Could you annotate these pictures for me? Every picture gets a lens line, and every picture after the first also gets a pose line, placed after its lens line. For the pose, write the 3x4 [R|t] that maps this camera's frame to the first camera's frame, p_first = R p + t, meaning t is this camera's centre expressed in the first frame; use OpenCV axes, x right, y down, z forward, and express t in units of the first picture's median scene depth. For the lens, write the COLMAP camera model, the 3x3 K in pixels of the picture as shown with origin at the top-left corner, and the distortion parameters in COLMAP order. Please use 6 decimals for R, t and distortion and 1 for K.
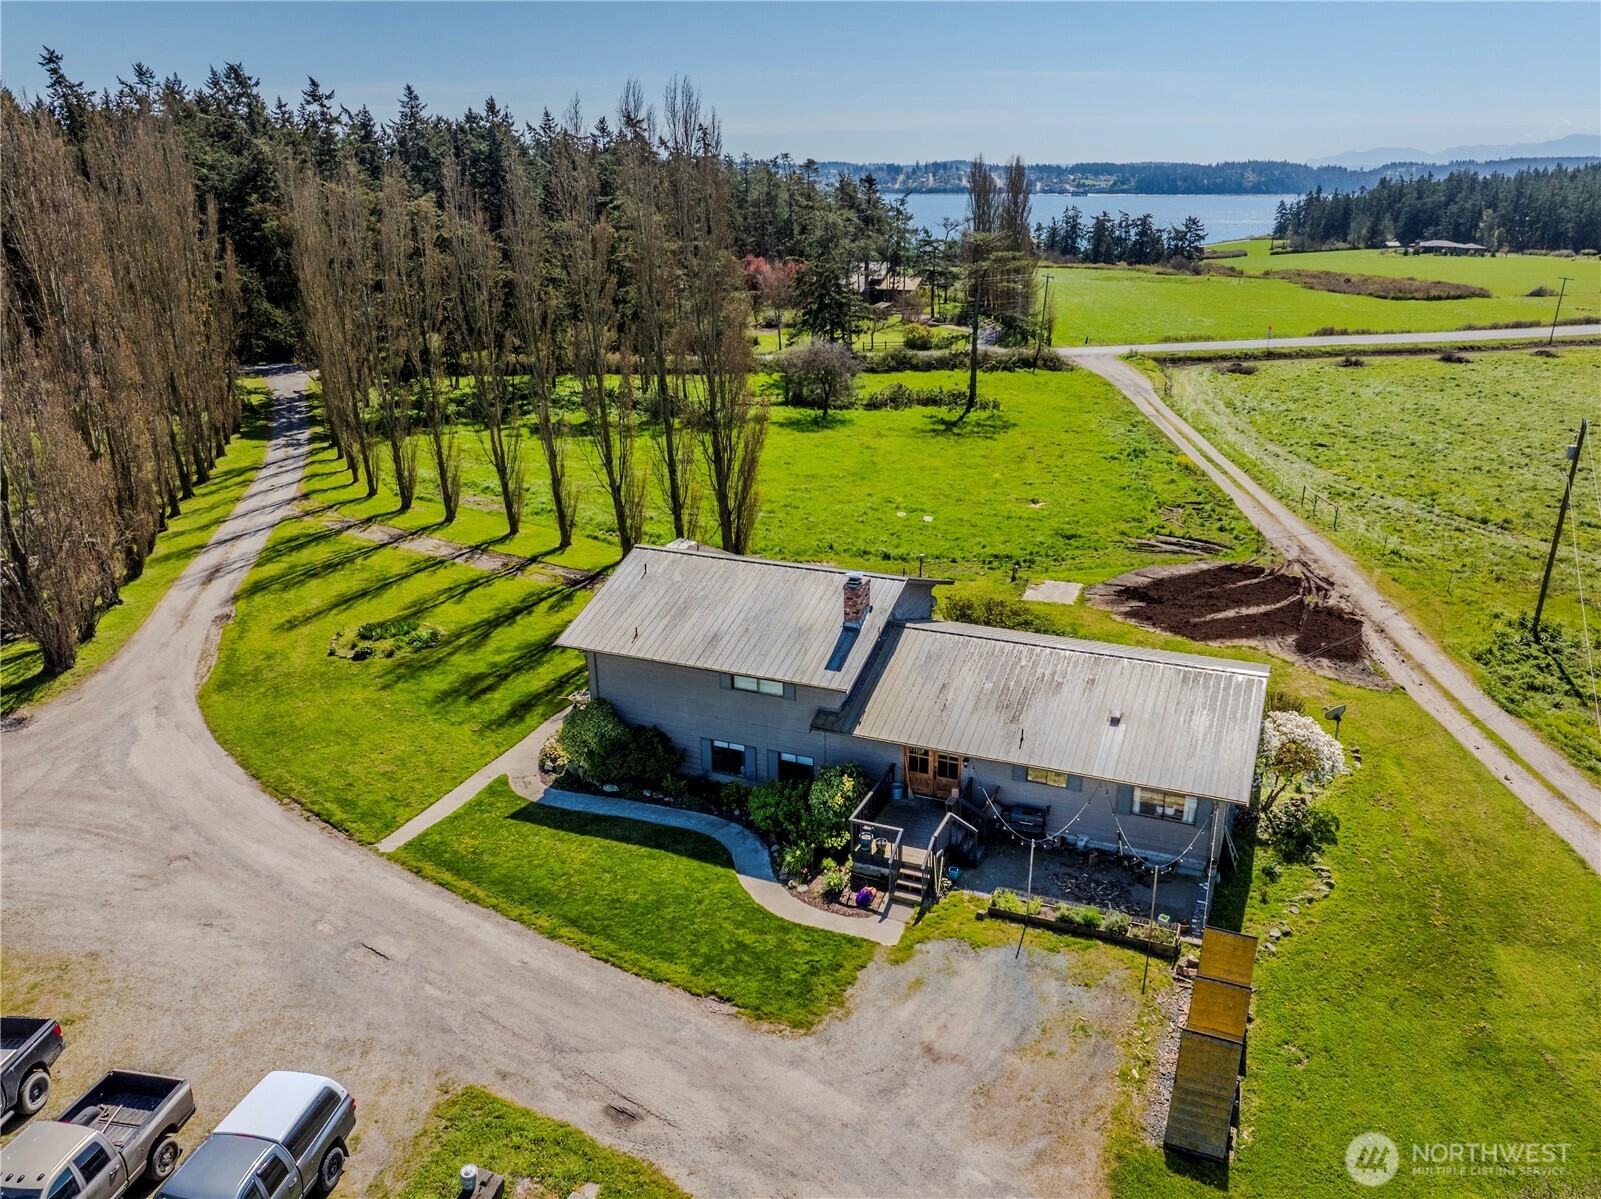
lens RADIAL K [[1136.3, 0, 798.5], [0, 1136.3, 598.7], [0, 0, 1]] dist [-0.013832, -0.010699]
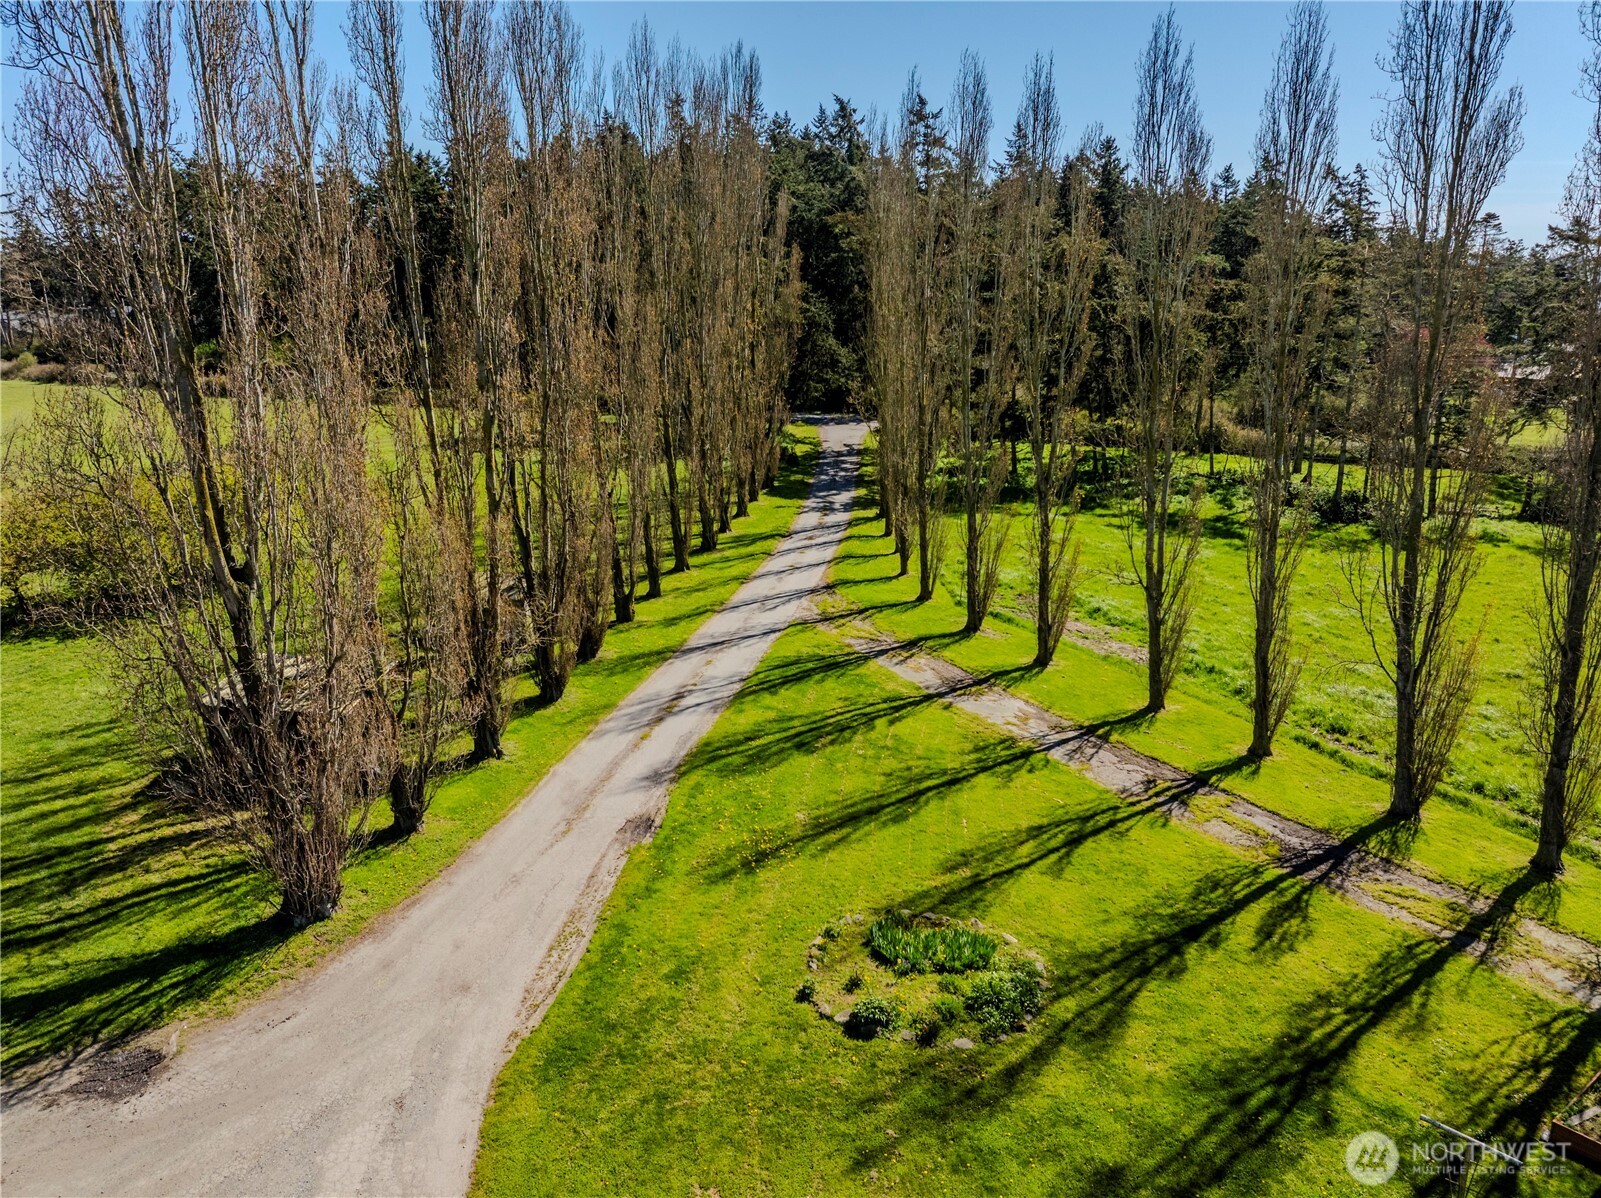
lens RADIAL K [[1136.3, 0, 799.0], [0, 1136.3, 600.2], [0, 0, 1]] dist [-0.013832, -0.010699]
pose [[0.892744, 0.131107, -0.431068, -0.165058], [-0.160828, 0.986429, -0.033060, -0.060828], [0.420884, 0.098842, 0.901713, 0.396976]]
